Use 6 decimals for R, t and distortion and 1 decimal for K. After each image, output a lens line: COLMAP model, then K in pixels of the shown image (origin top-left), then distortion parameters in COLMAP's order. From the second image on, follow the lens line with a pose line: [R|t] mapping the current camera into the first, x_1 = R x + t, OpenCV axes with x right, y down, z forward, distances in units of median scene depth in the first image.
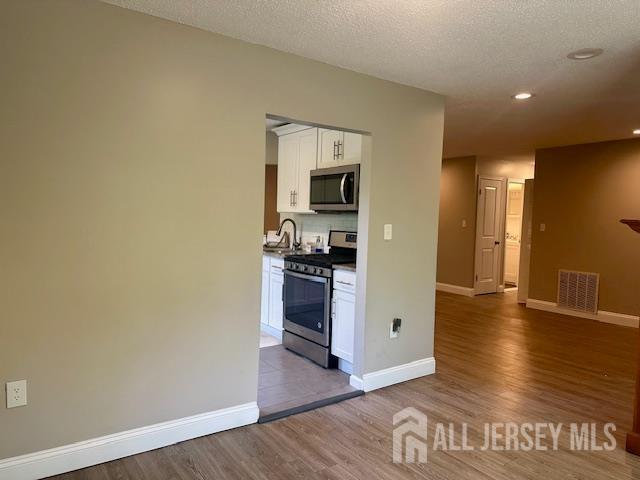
lens RADIAL K [[441.8, 0, 321.3], [0, 441.8, 233.9], [0, 0, 1]] dist [0.110953, -0.151933]
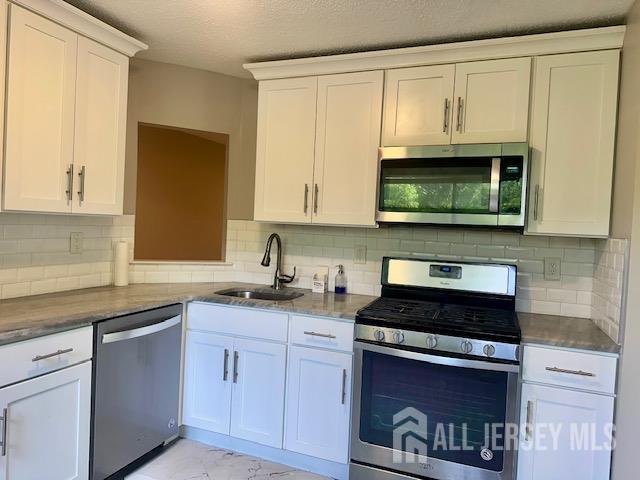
lens RADIAL K [[452.1, 0, 320.0], [0, 452.1, 240.0], [0, 0, 1]] dist [0.073650, -0.083694]
pose [[0.847128, -0.011171, 0.531271, -0.384701], [0.004912, 0.999901, 0.013193, -0.040236], [-0.531365, -0.008567, 0.847099, 0.576918]]
